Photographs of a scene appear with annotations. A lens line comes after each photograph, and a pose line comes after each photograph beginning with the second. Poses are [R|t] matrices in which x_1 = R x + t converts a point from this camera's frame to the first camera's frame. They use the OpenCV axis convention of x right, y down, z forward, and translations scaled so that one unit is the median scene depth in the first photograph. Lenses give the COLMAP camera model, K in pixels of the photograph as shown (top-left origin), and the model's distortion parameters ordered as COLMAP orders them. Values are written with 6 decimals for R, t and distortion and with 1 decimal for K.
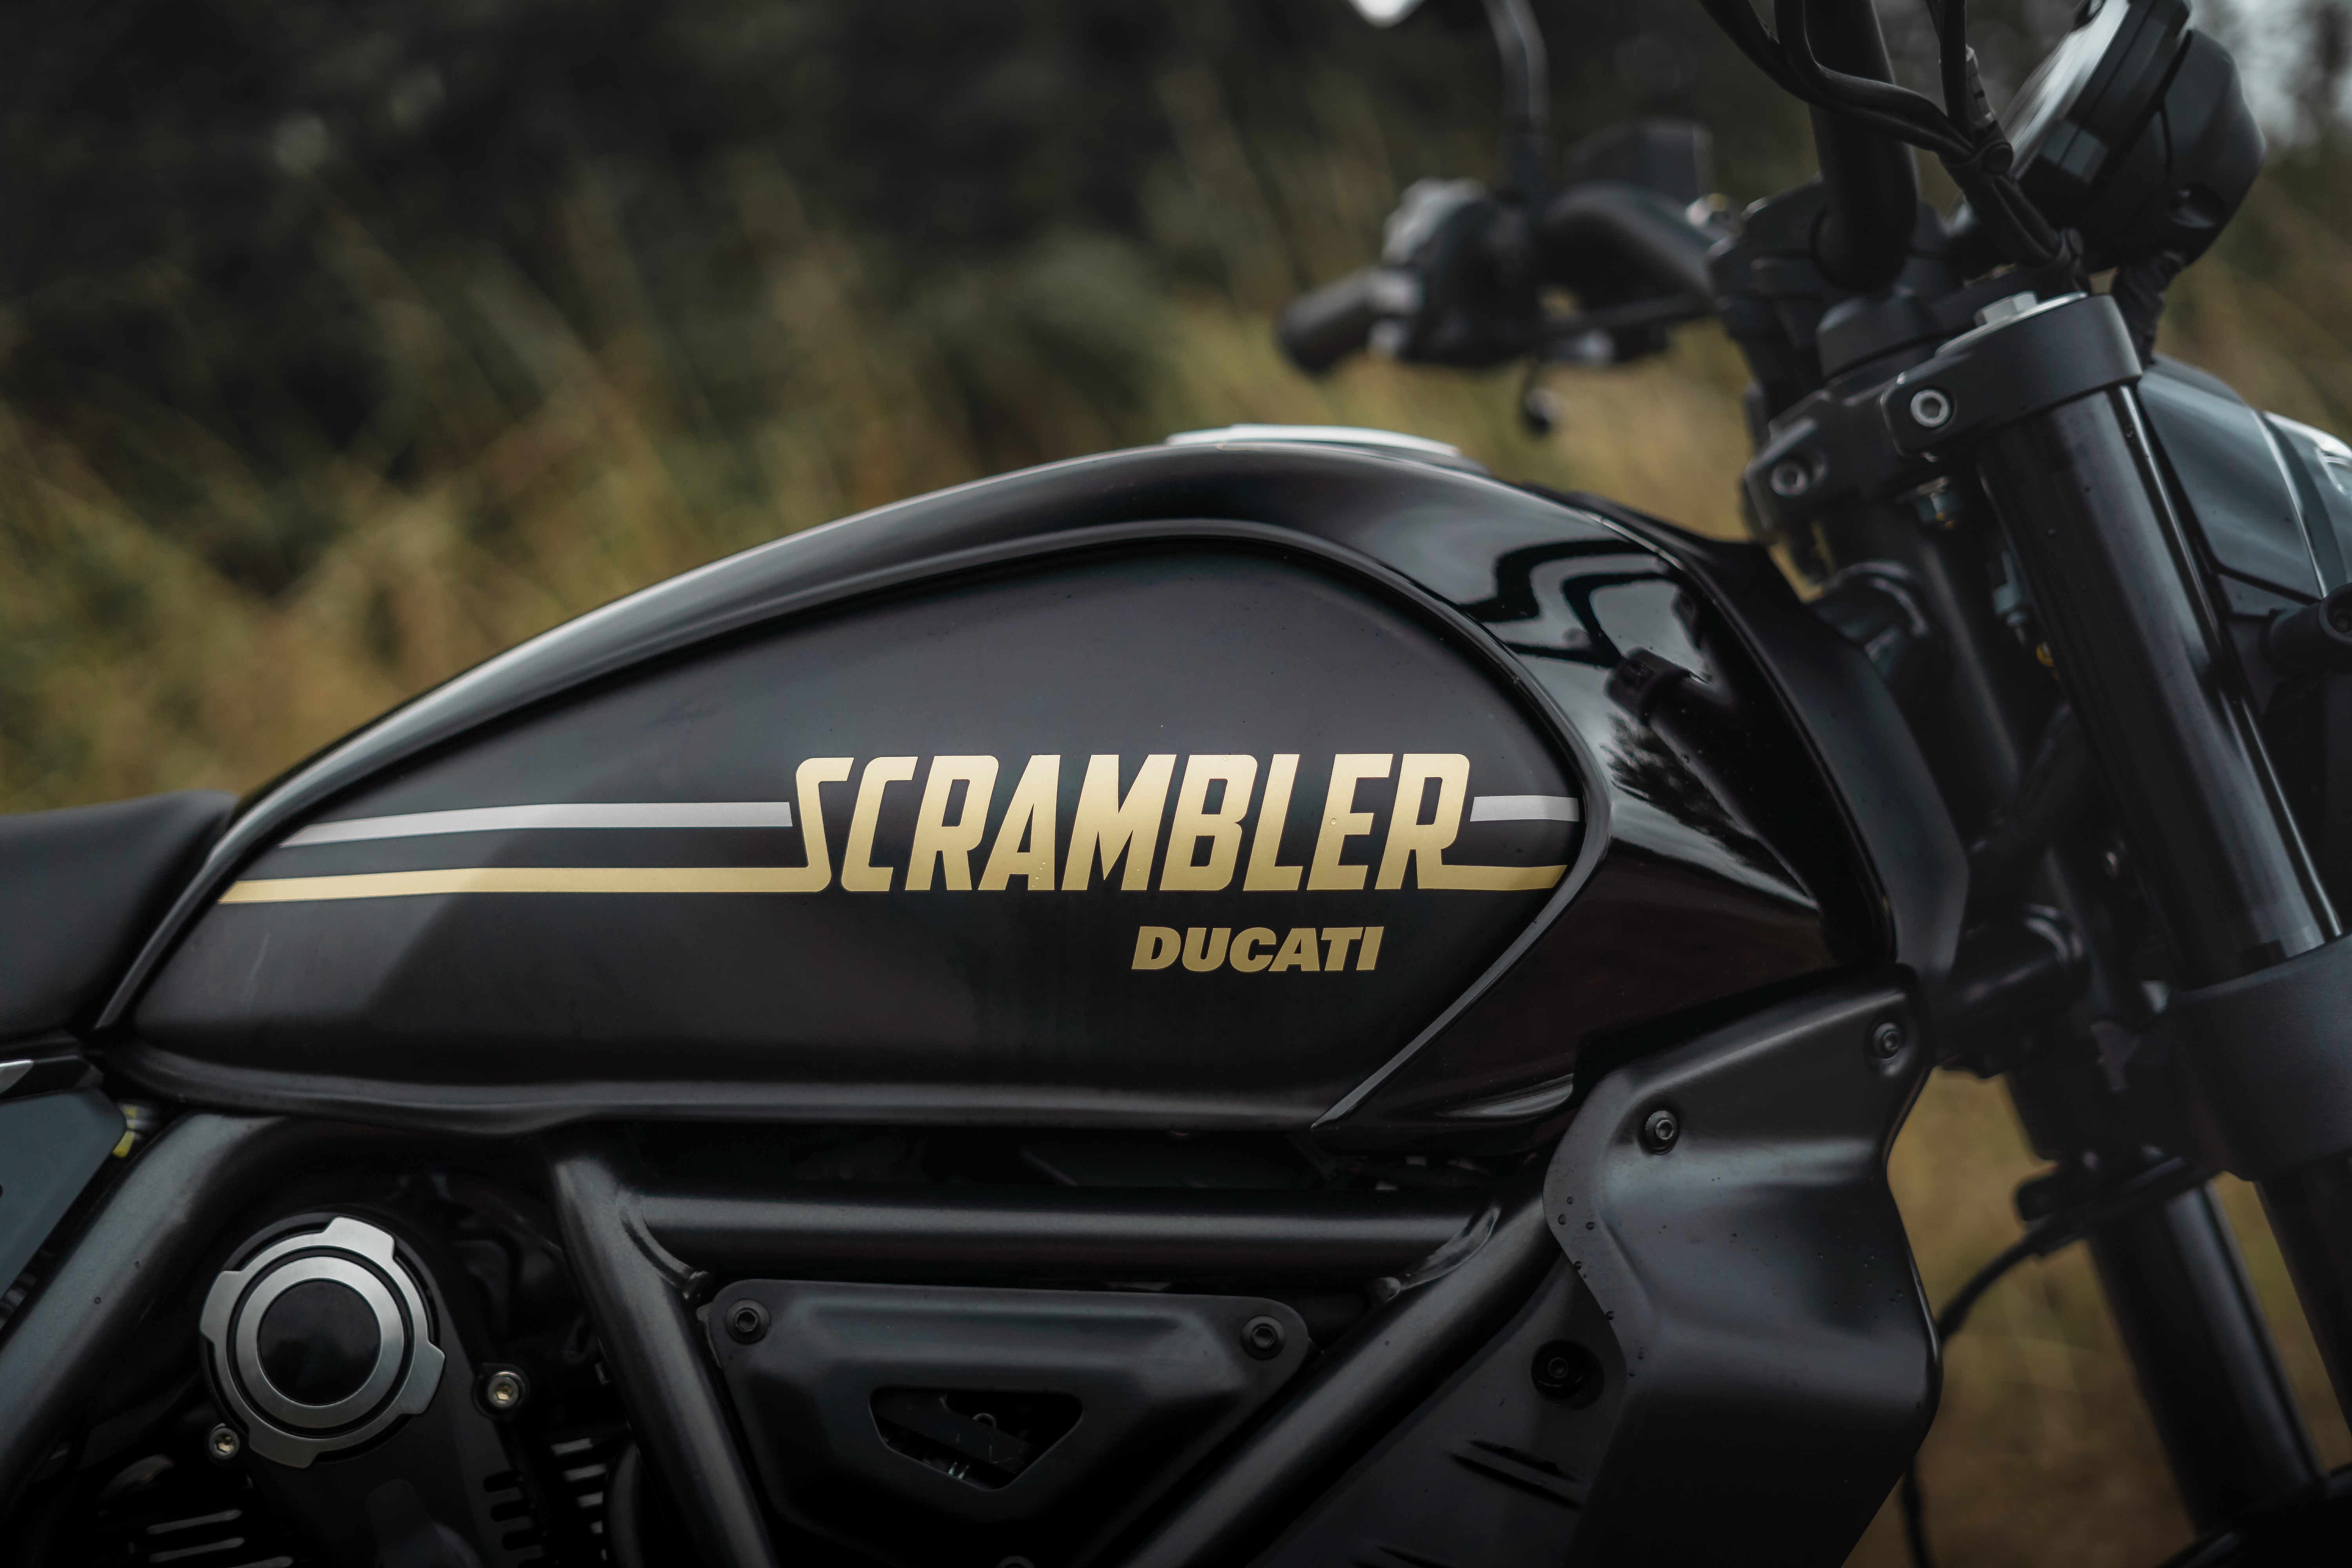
lens RADIAL K [[3511.5, 0, 1177.9], [0, 3511.5, 781.2], [0, 0, 1]] dist [-0.066134, 0.000000]
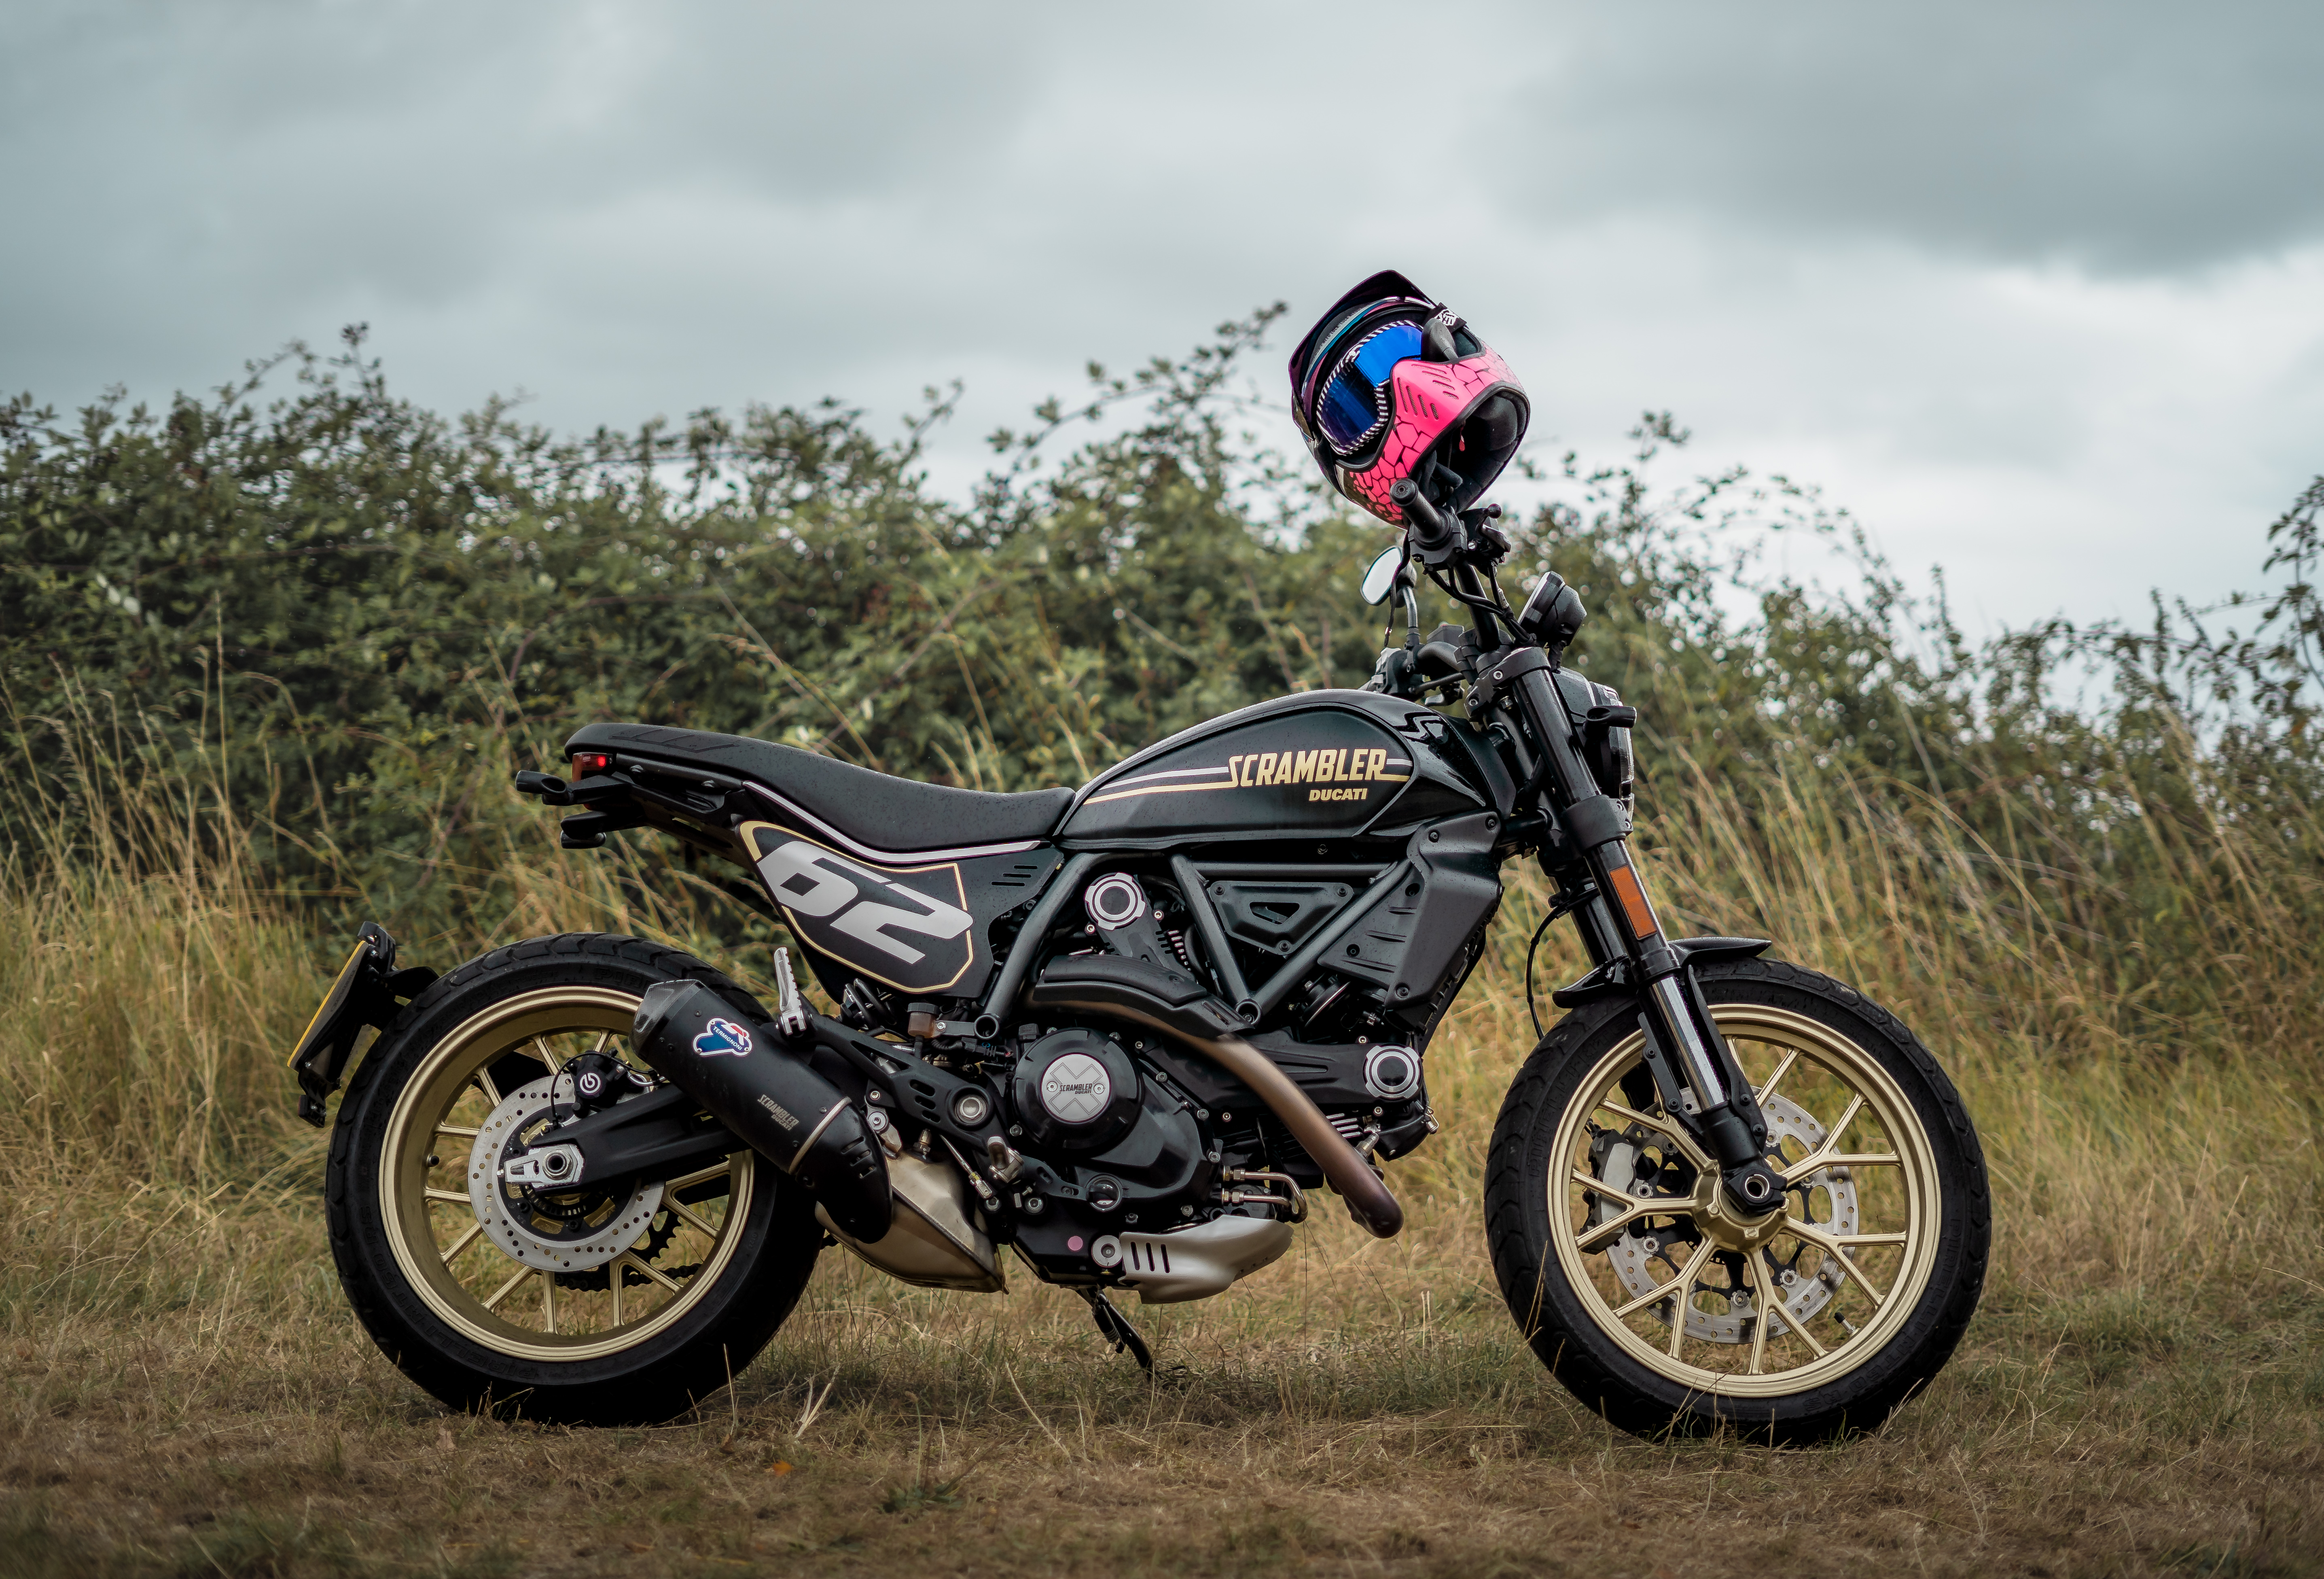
lens RADIAL K [[3744.8, 0, 1161.3], [0, 3744.8, 790.3], [0, 0, 1]] dist [0.019010, 0.000000]
pose [[0.999176, -0.024098, -0.032644, -0.043390], [0.016562, 0.976679, -0.214066, 1.012684], [0.037041, 0.213349, 0.976274, -3.464425]]
